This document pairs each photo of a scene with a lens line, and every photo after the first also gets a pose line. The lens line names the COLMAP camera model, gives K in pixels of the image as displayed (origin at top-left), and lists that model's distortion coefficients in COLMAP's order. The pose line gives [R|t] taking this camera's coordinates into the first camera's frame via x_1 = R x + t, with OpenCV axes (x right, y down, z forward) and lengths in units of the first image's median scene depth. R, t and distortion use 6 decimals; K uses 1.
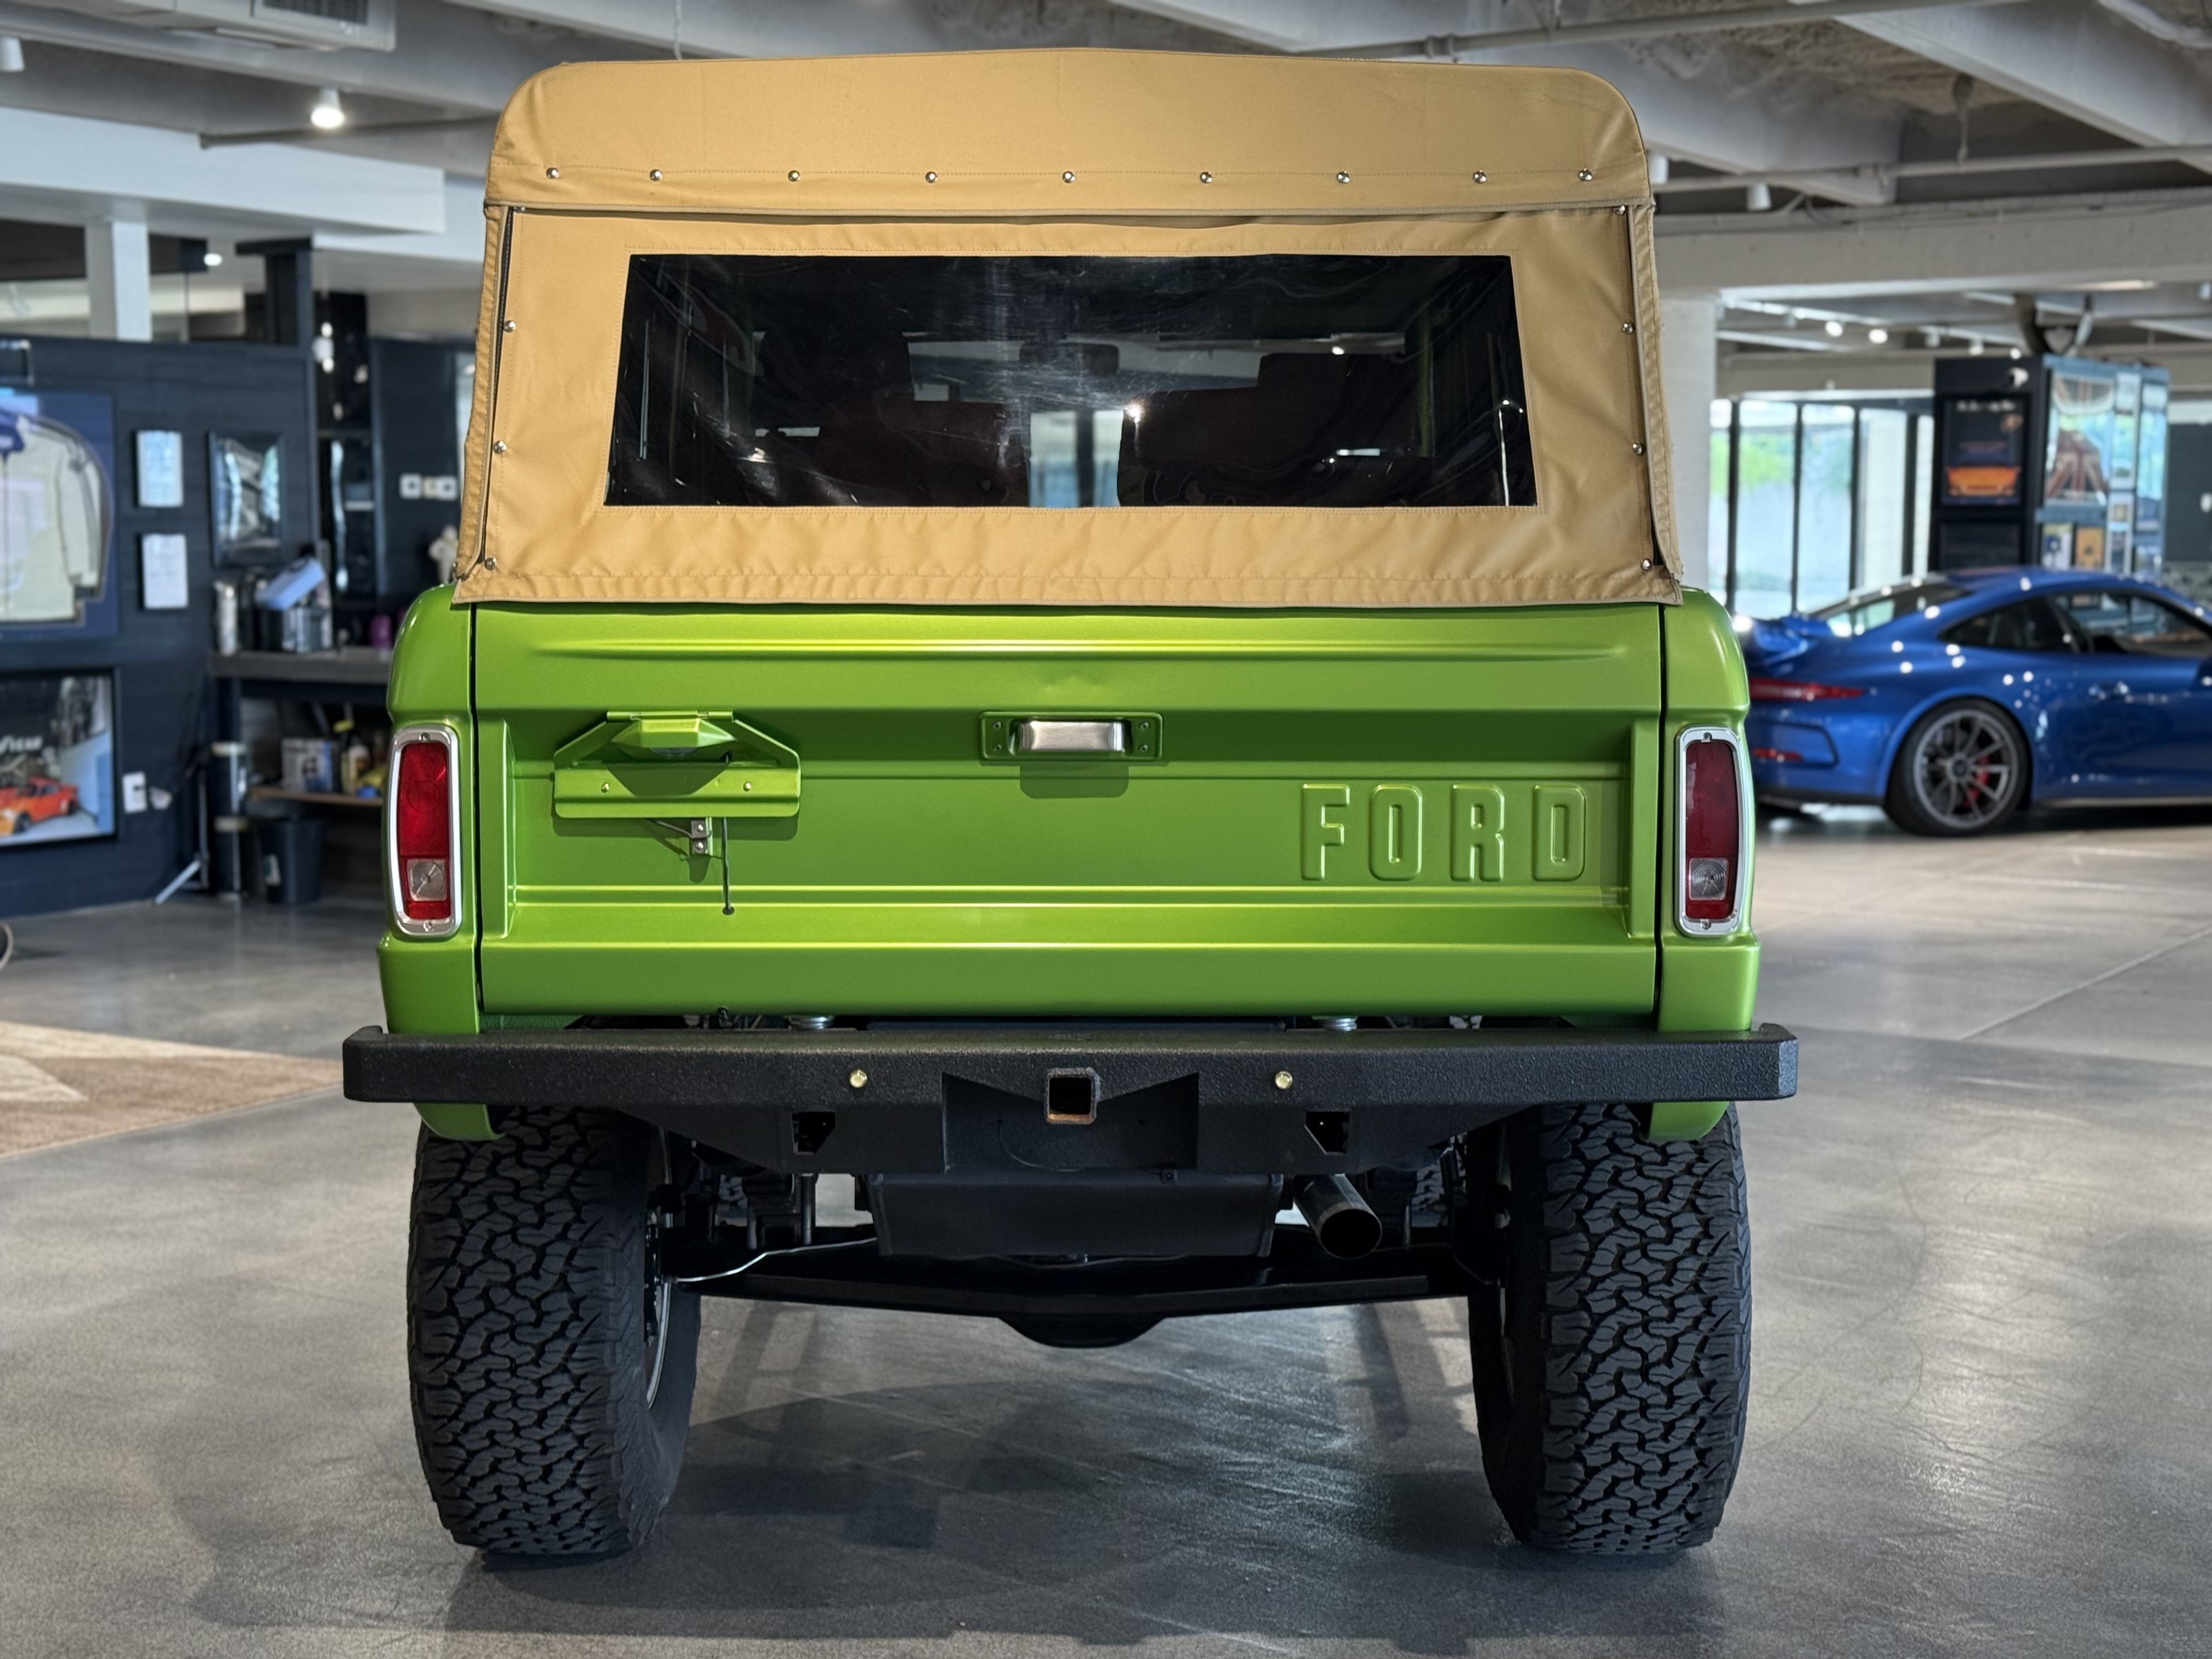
lens RADIAL K [[3229.0, 0, 1106.0], [0, 3229.0, 829.5], [0, 0, 1]] dist [0.054915, -0.057792]
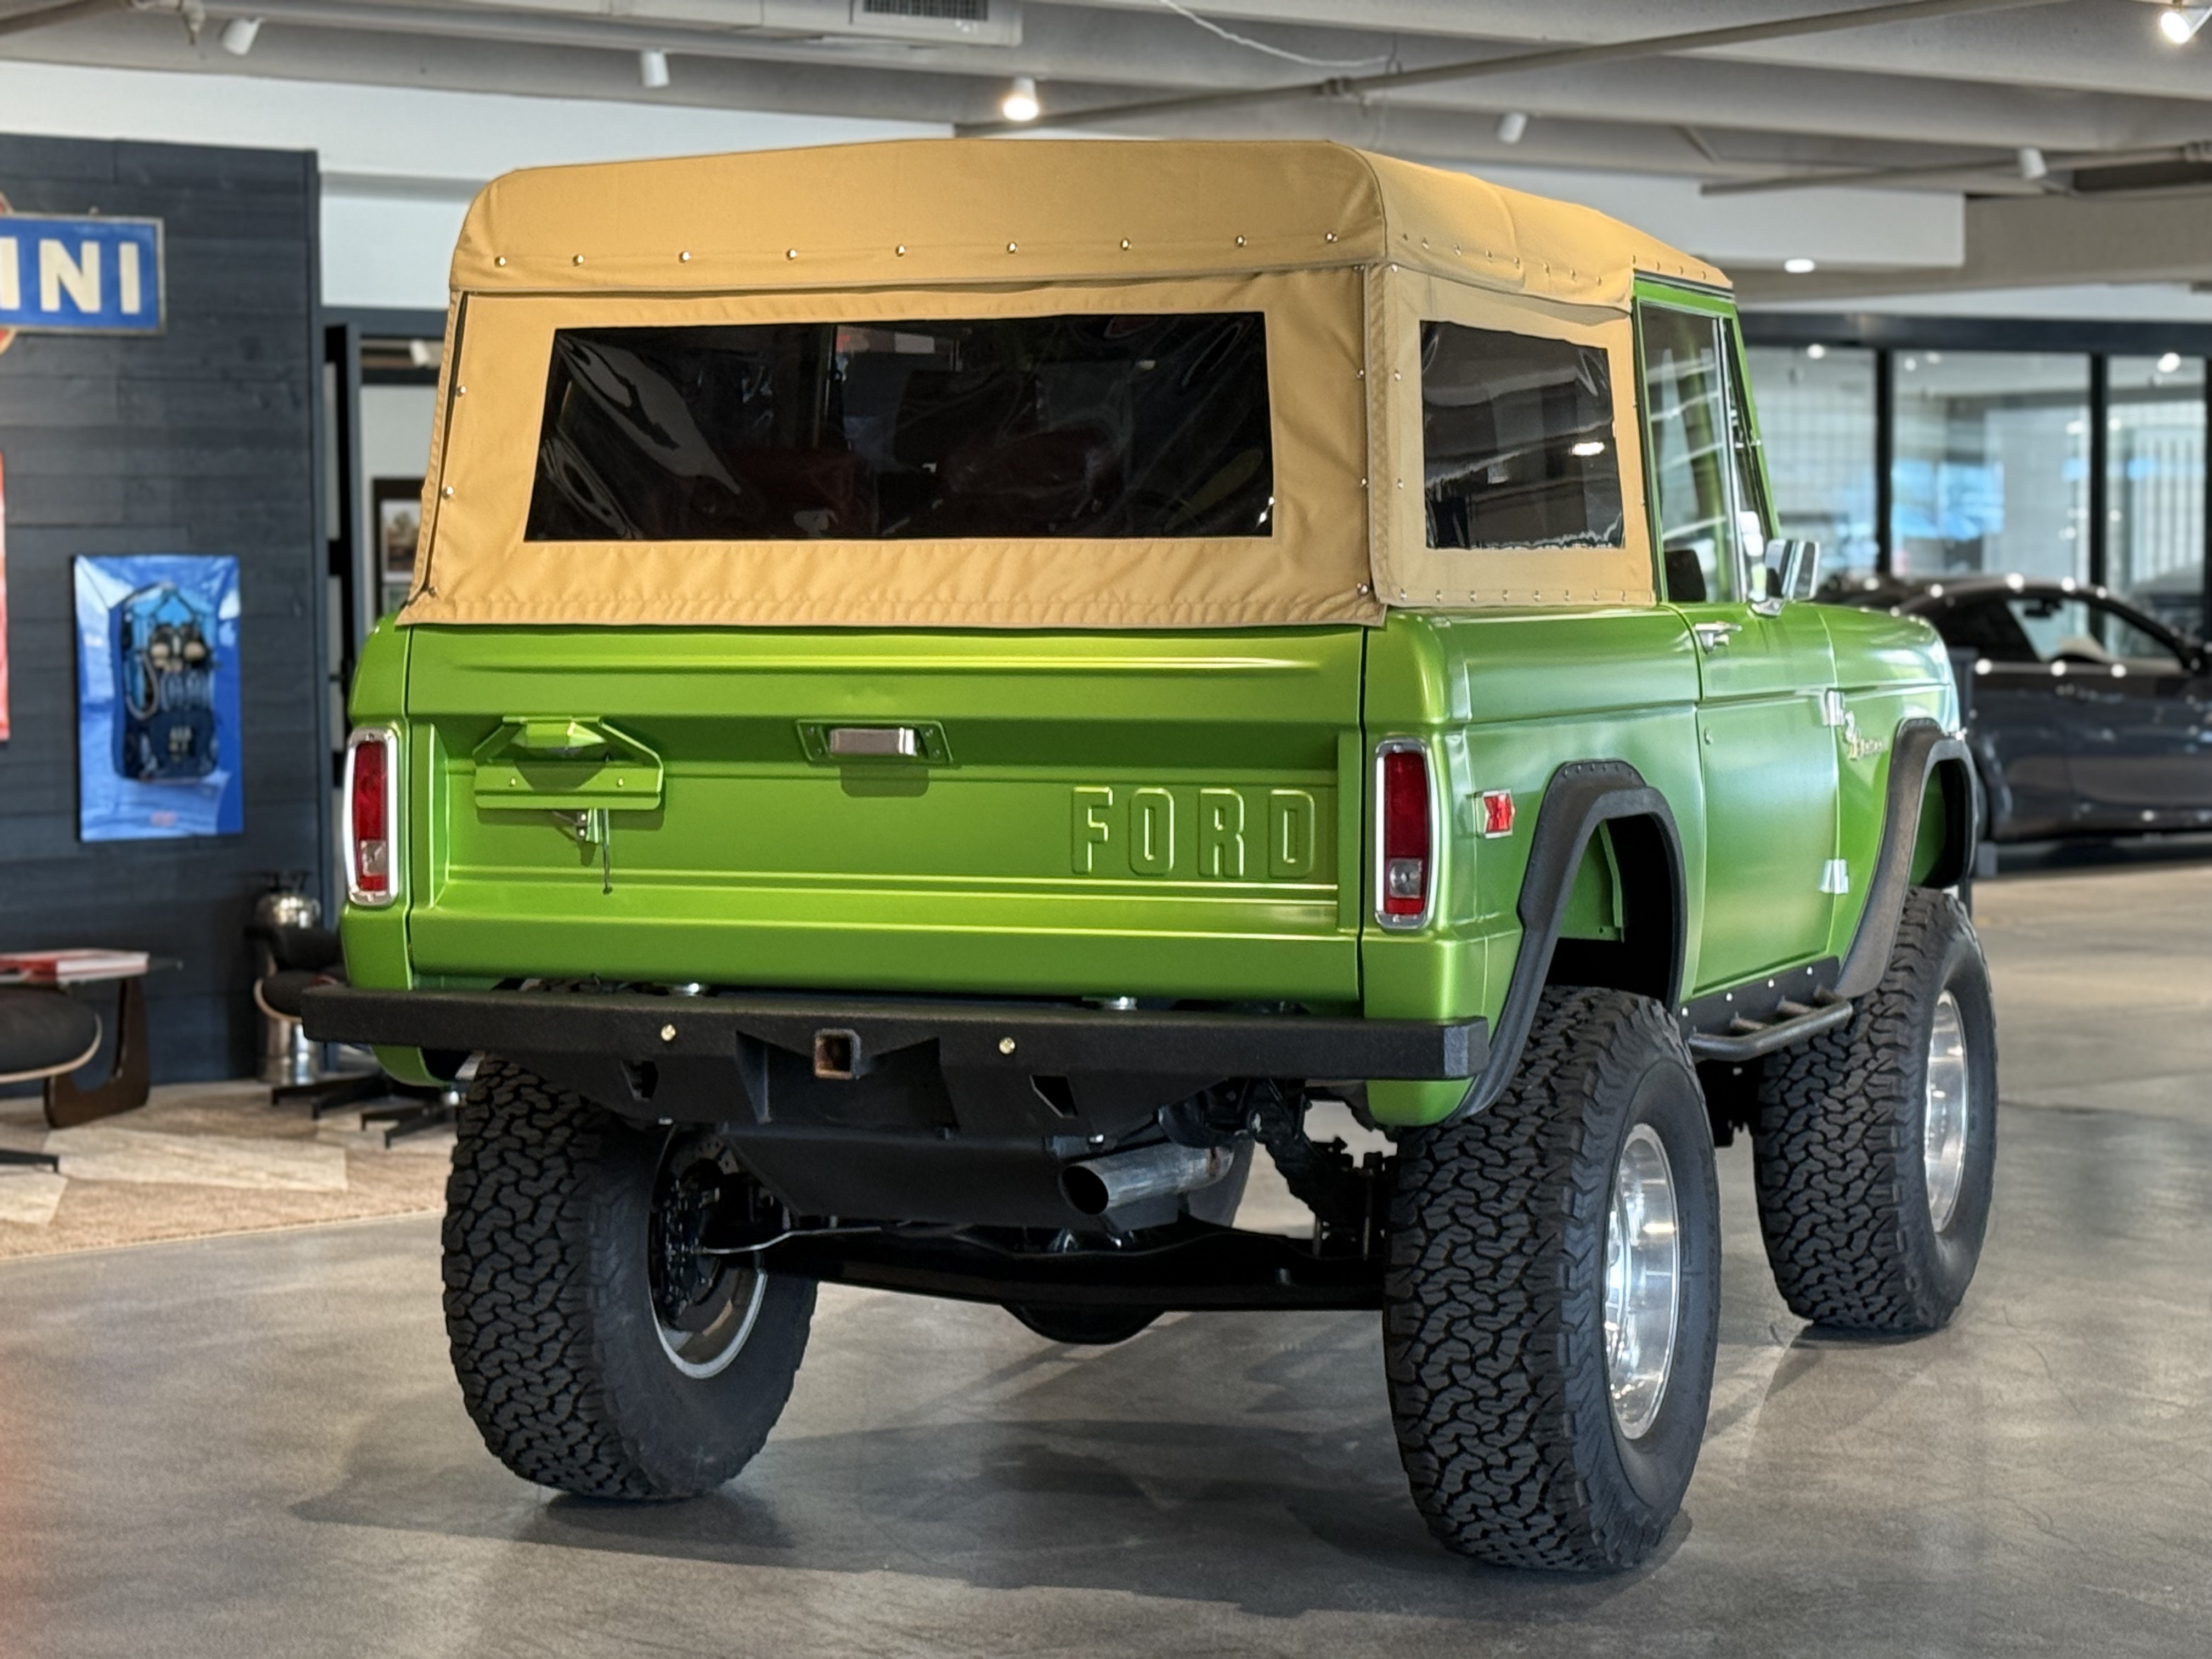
lens RADIAL K [[4736.1, 0, 1106.0], [0, 4736.1, 829.5], [0, 0, 1]] dist [-0.070744, -0.068160]
pose [[0.932702, 0.015989, -0.360294, 0.597588], [-0.029608, 0.999039, -0.032312, 0.047878], [0.359431, 0.040805, 0.932279, -0.466779]]
